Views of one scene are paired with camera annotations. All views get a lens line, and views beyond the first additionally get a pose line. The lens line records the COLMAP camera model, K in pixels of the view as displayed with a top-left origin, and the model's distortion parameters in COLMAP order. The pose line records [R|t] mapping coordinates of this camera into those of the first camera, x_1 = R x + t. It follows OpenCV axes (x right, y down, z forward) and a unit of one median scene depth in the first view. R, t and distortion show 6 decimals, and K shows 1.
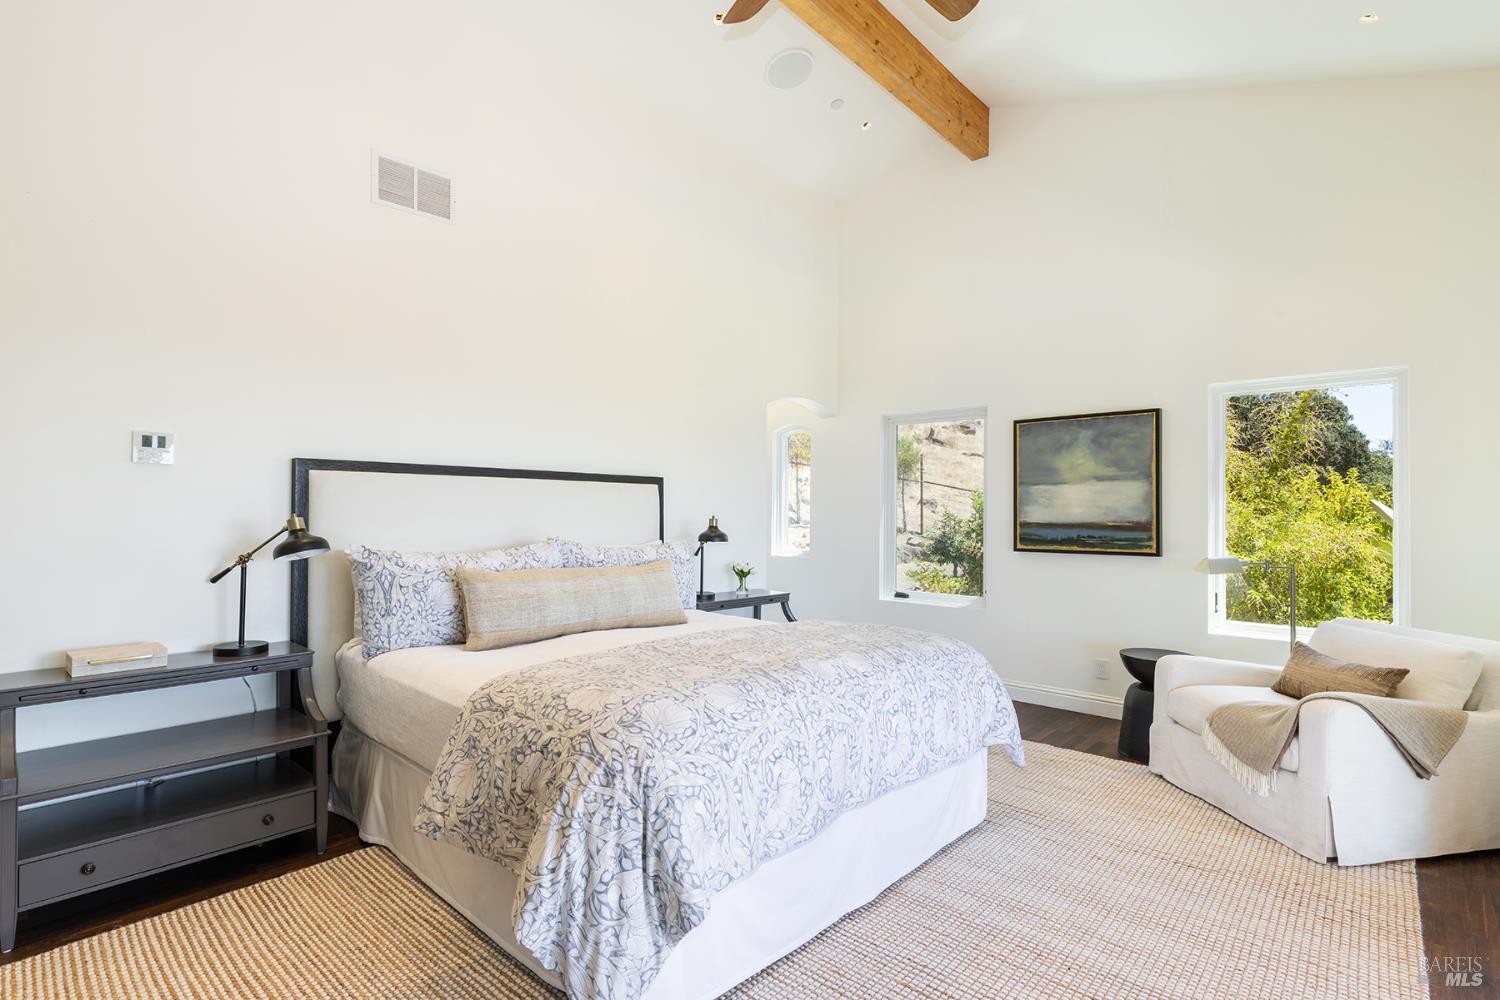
lens RADIAL K [[715.6, 0, 753.5], [0, 715.6, 505.8], [0, 0, 1]] dist [0.000883, -0.000017]
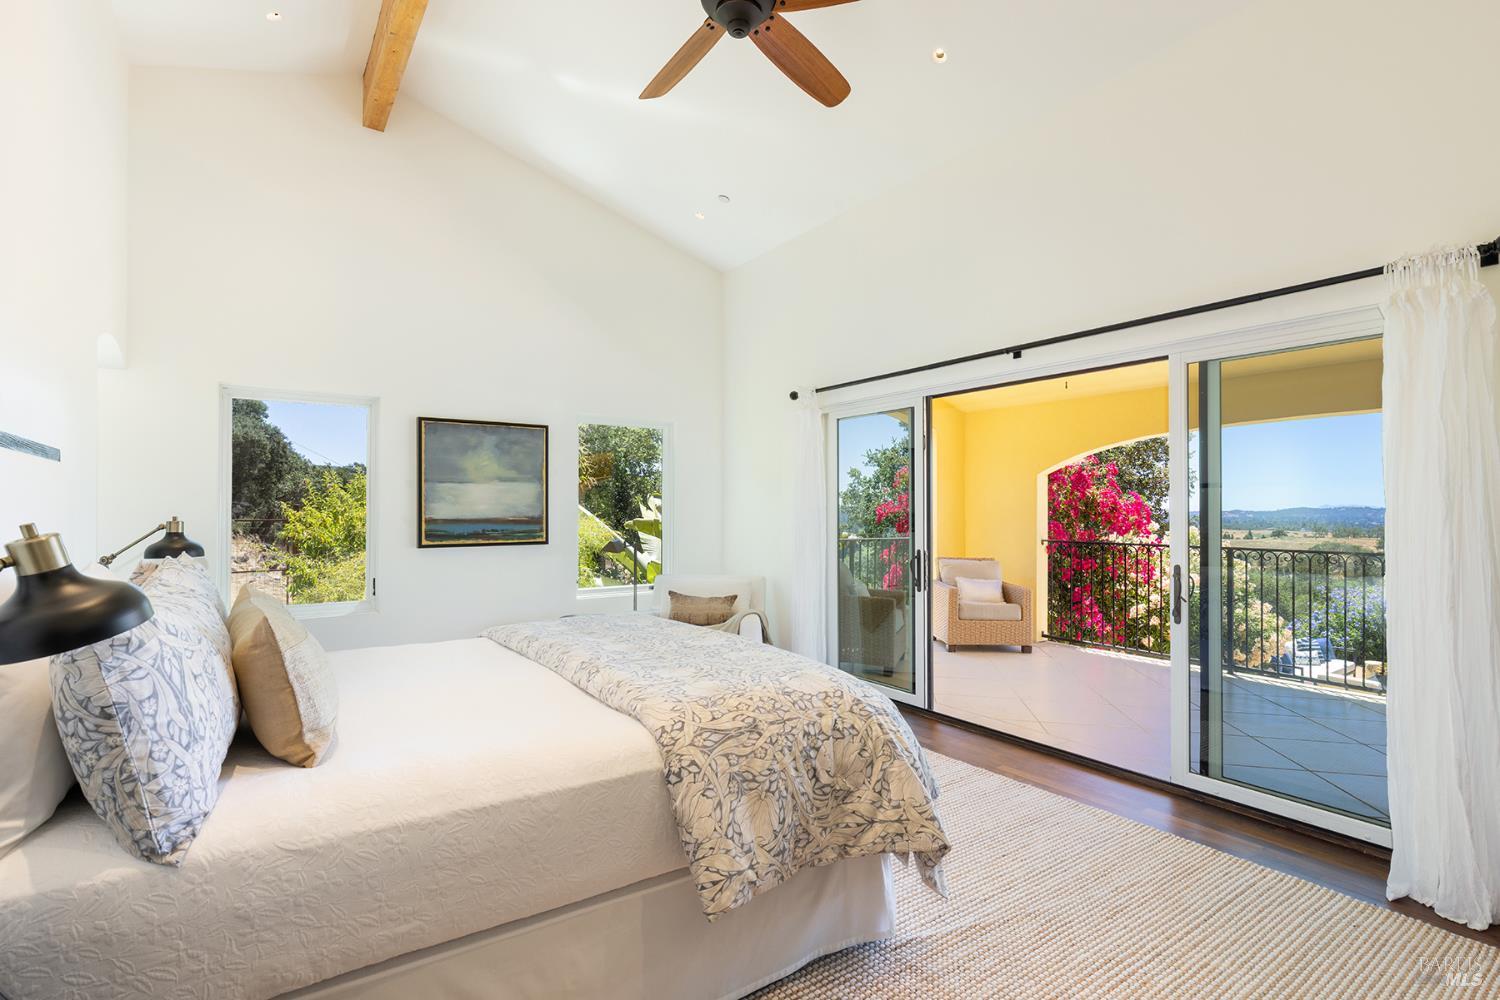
lens RADIAL K [[714.7, 0, 751.4], [0, 714.7, 504.6], [0, 0, 1]] dist [0.002892, 0.000320]
pose [[0.237028, 0.002195, 0.971500, -0.543102], [-0.007864, 0.999969, -0.000341, -0.000481], [-0.971471, -0.007559, 0.237038, 0.344024]]
